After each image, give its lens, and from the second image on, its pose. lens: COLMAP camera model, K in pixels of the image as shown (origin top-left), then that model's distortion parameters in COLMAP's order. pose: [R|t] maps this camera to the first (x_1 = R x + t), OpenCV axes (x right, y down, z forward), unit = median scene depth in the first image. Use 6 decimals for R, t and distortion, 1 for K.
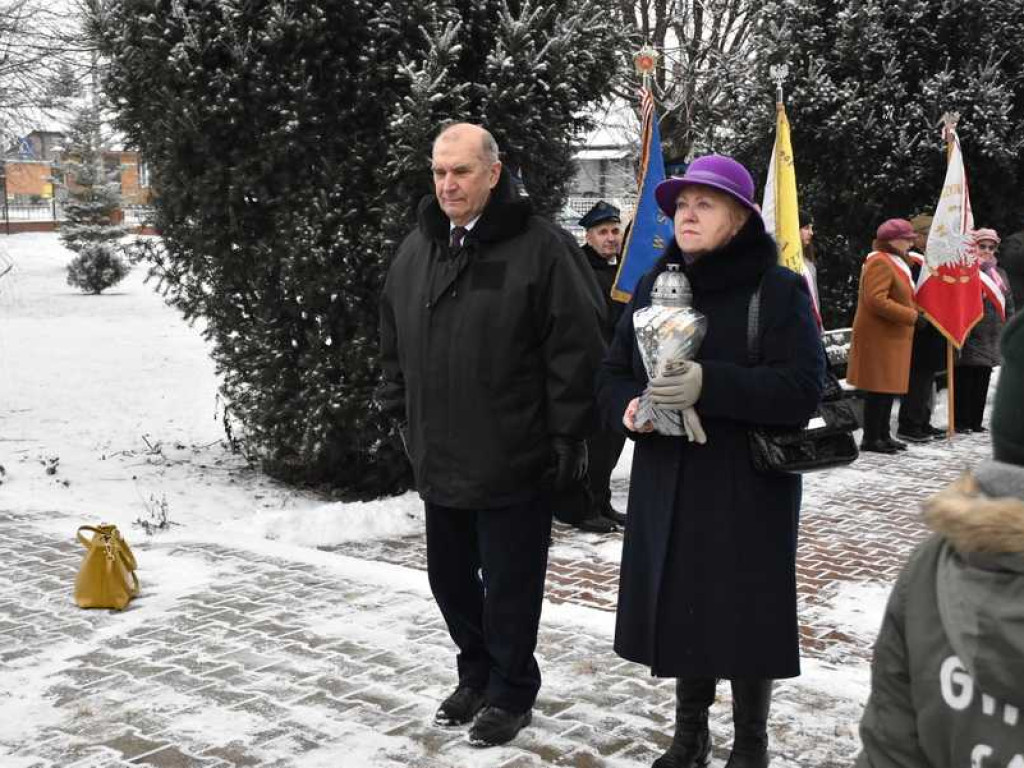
lens RADIAL K [[1396.7, 0, 506.0], [0, 1396.7, 383.3], [0, 0, 1]] dist [0.038694, 0.334276]
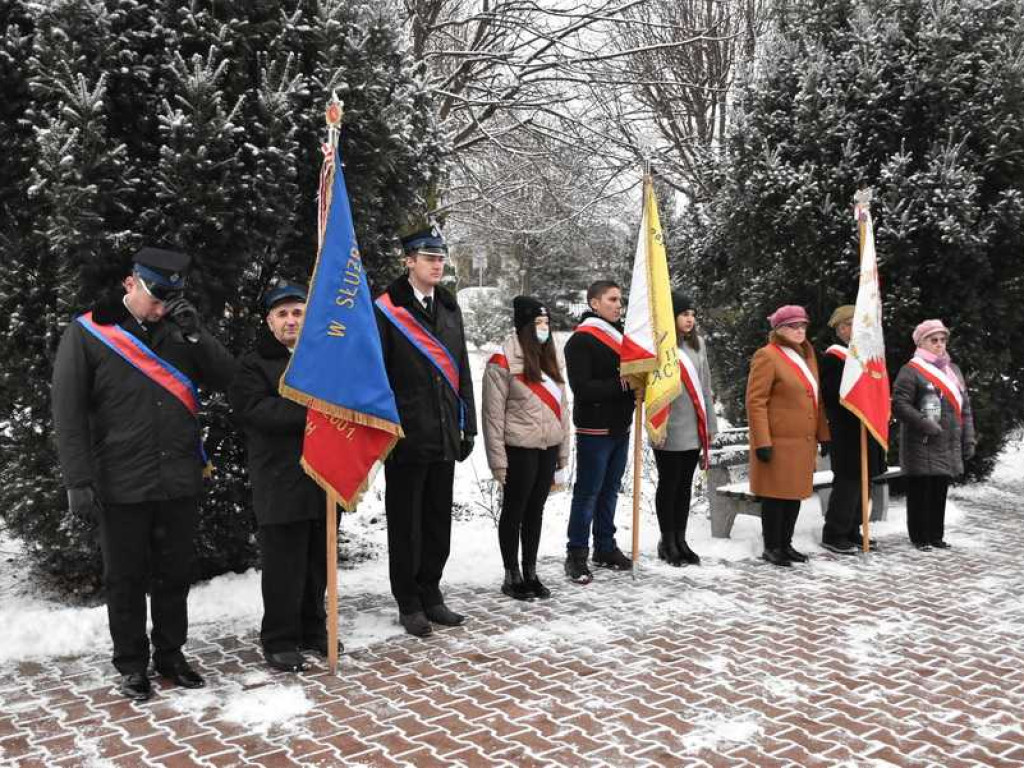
lens RADIAL K [[1062.5, 0, 506.6], [0, 1062.5, 383.2], [0, 0, 1]] dist [-0.091082, 0.176752]
pose [[0.968587, 0.029851, -0.246875, 0.326361], [-0.040316, 0.998485, -0.037446, -0.044235], [0.245384, 0.046223, 0.968323, 0.375517]]
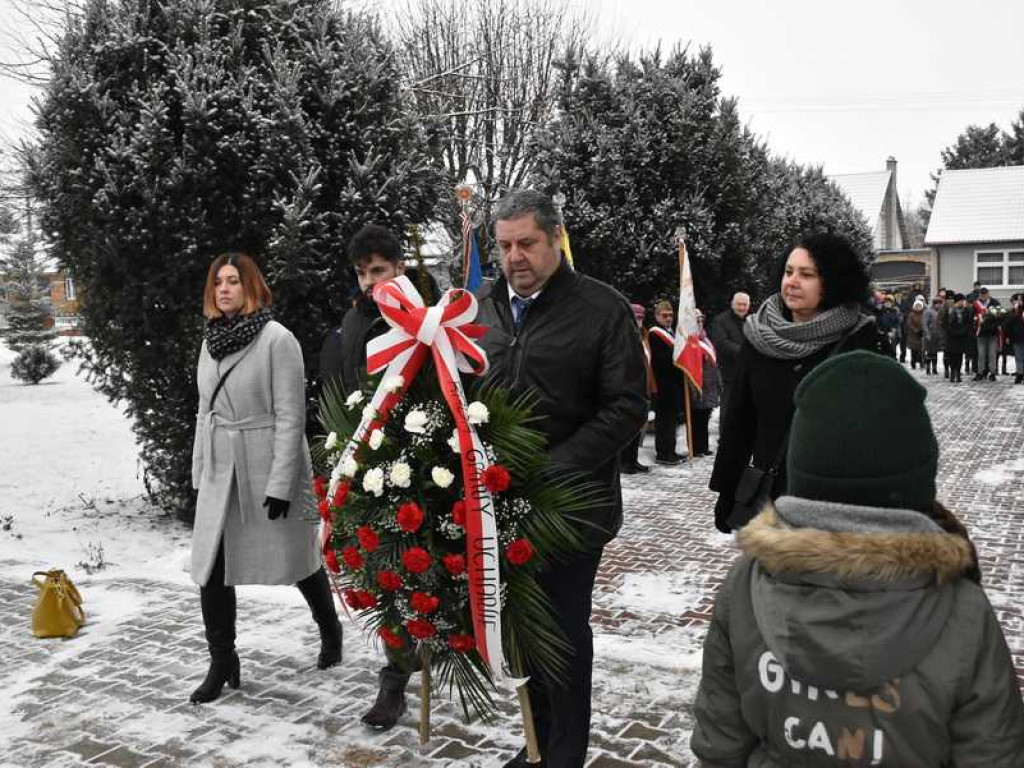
lens RADIAL K [[1045.9, 0, 505.2], [0, 1045.9, 383.1], [0, 0, 1]] dist [-0.094241, 0.162273]
pose [[0.988381, -0.045457, 0.145042, -0.009842], [0.052187, 0.997714, -0.042930, -0.003493], [-0.142759, 0.050000, 0.988494, 0.016782]]
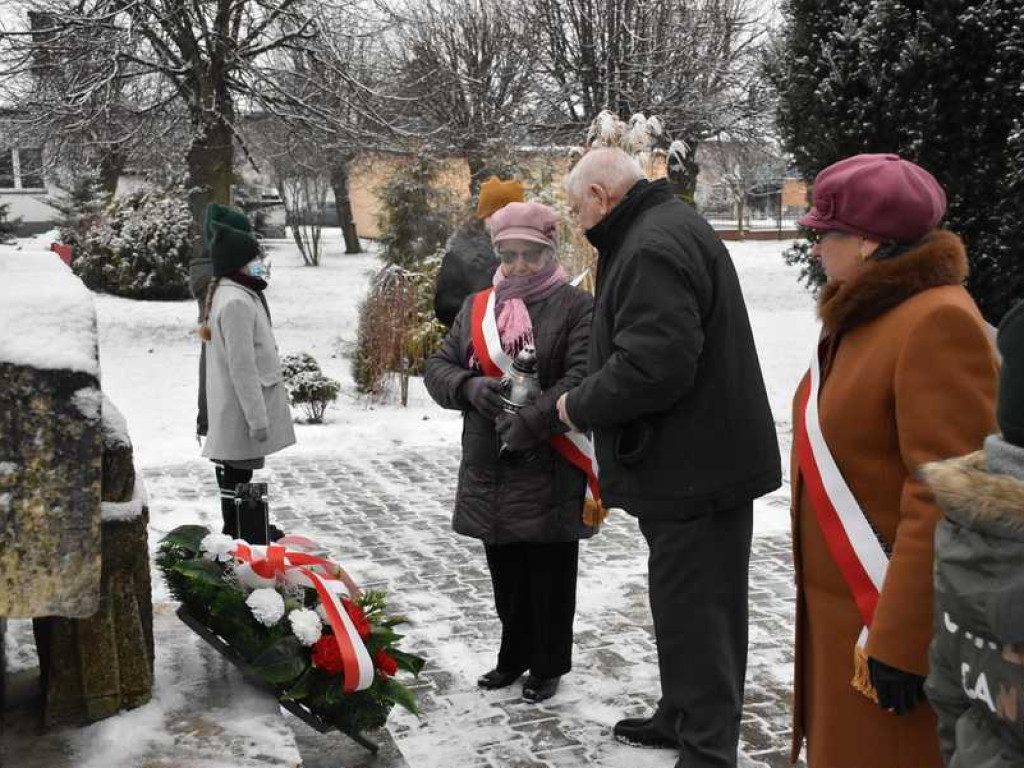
lens RADIAL K [[1258.7, 0, 508.4], [0, 1258.7, 383.4], [0, 0, 1]] dist [-0.015785, 0.285536]
pose [[0.840702, 0.071154, -0.536803, 0.115367], [-0.067296, 0.997373, 0.026810, 0.003082], [0.537301, 0.013585, 0.843281, -0.029505]]
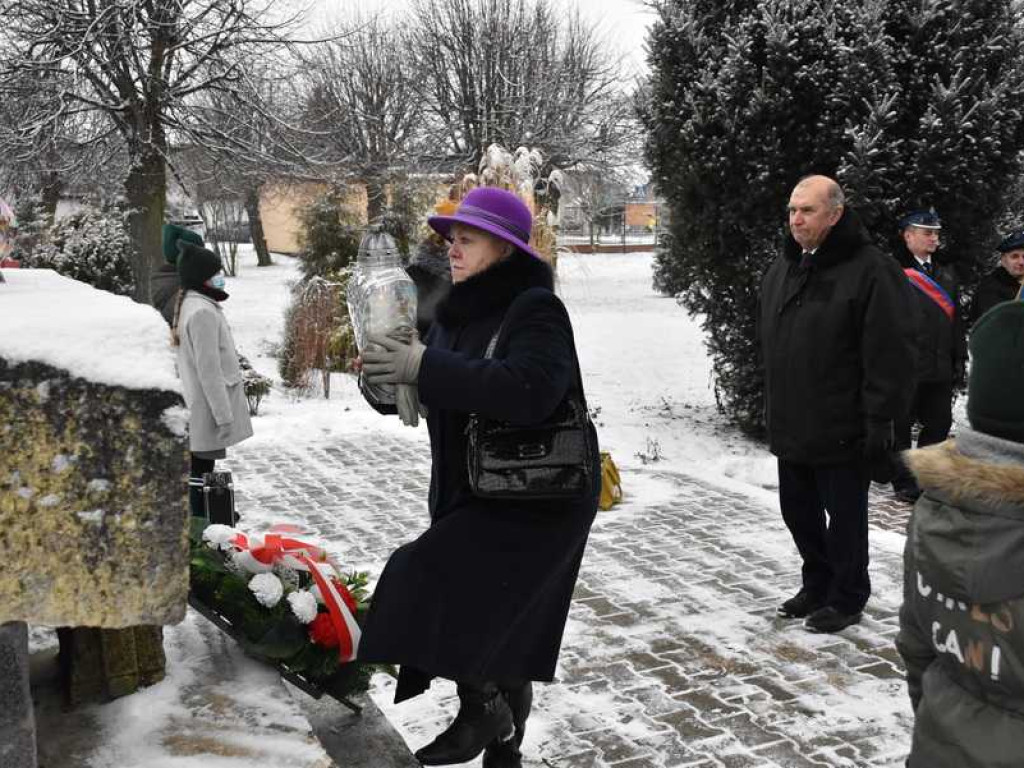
lens RADIAL K [[1062.5, 0, 506.6], [0, 1062.5, 383.2], [0, 0, 1]] dist [-0.091082, 0.176752]
pose [[0.894826, 0.063072, -0.441938, 0.078800], [-0.056053, 0.998008, 0.028938, 0.001815], [0.442883, -0.001123, 0.896579, -0.028329]]
